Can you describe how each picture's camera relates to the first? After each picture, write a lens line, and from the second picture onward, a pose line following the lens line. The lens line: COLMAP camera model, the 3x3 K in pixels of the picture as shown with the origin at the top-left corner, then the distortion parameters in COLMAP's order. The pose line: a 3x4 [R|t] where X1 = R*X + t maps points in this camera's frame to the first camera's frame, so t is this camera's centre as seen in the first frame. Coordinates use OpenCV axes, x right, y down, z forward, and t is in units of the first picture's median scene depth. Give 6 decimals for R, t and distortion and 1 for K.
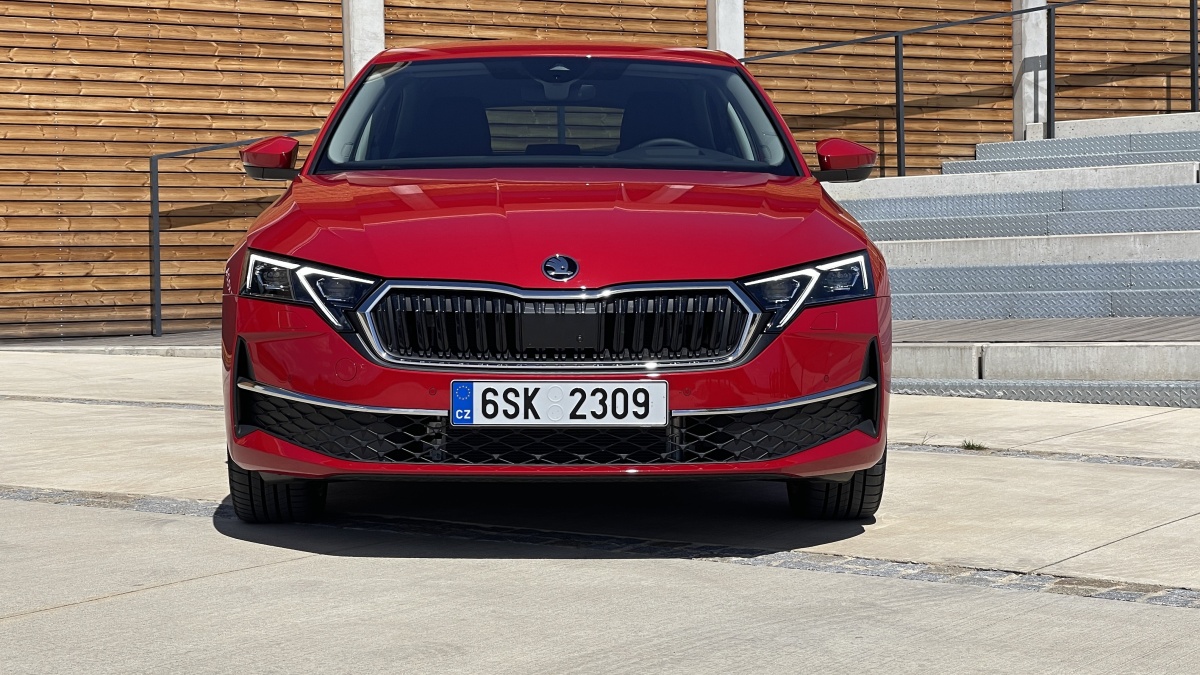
lens RADIAL K [[2163.3, 0, 600.0], [0, 2163.3, 337.5], [0, 0, 1]] dist [0.126299, 0.221050]
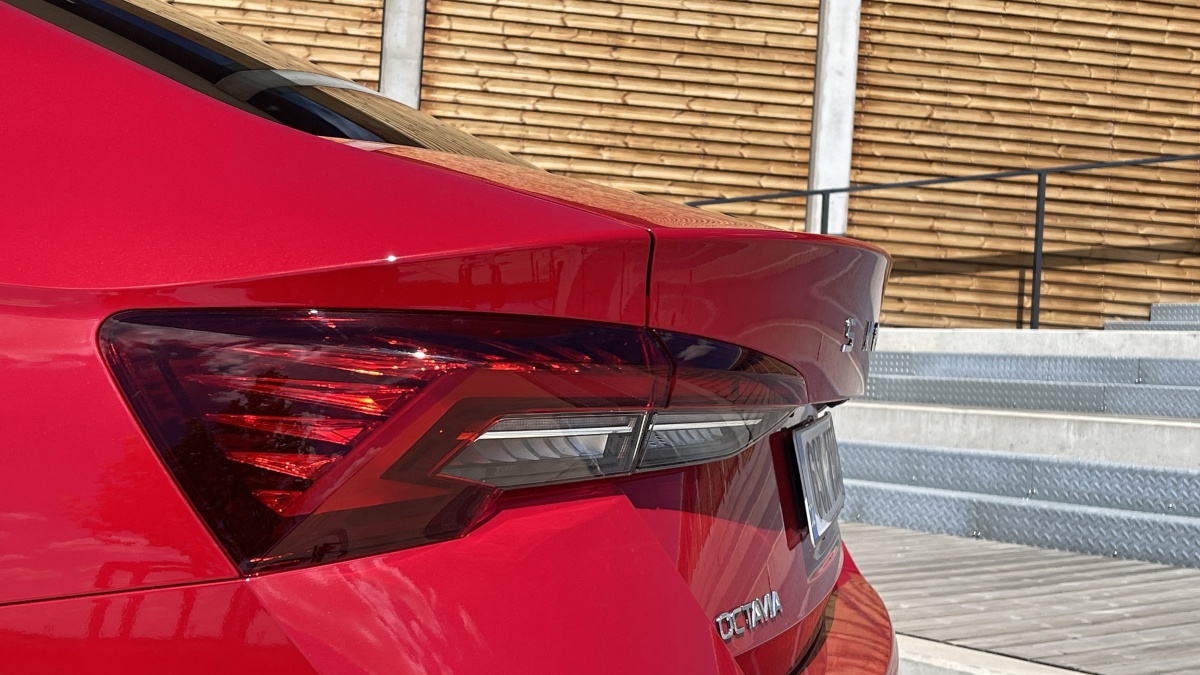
lens RADIAL K [[1567.8, 0, 600.0], [0, 1567.8, 337.5], [0, 0, 1]] dist [0.015341, -0.076675]
pose [[0.928063, 0.066946, -0.366357, 0.704116], [-0.091639, 0.994515, -0.050411, -0.083997], [0.360973, 0.080358, 0.929108, 1.191815]]
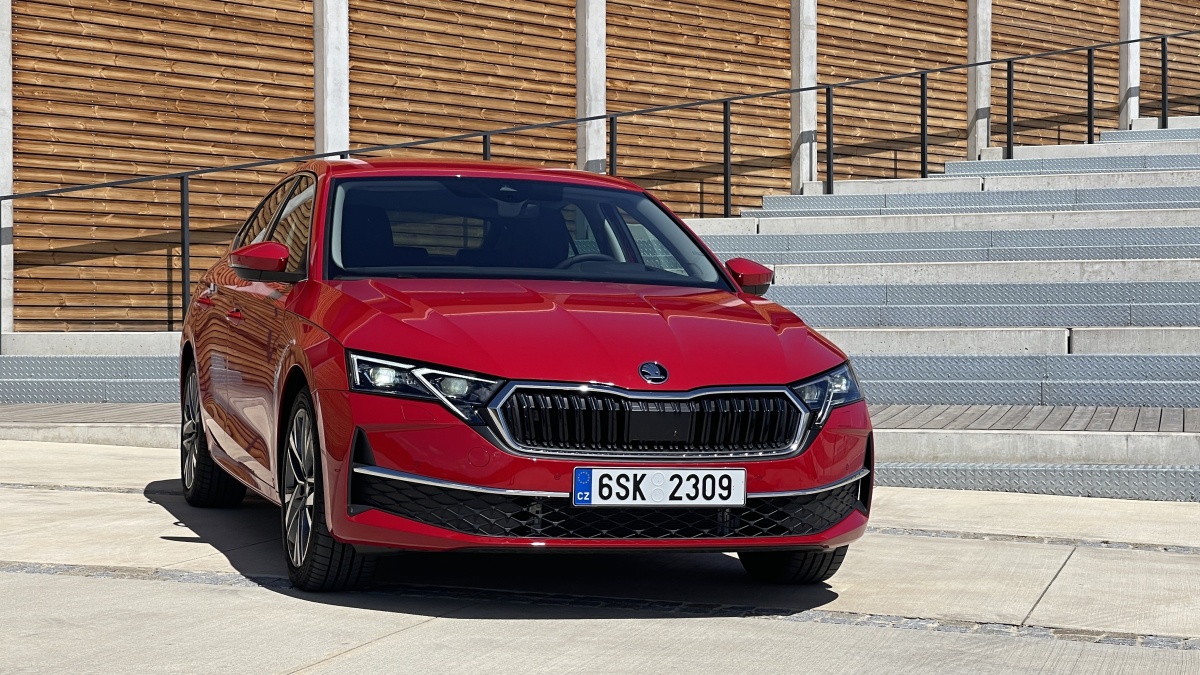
lens RADIAL K [[2163.3, 0, 600.0], [0, 2163.3, 337.5], [0, 0, 1]] dist [0.126299, 0.221050]
pose [[0.958827, 0.020855, 0.283223, -0.371098], [-0.011589, 0.999343, -0.034353, -0.009975], [-0.283753, 0.029657, 0.958439, -0.129551]]
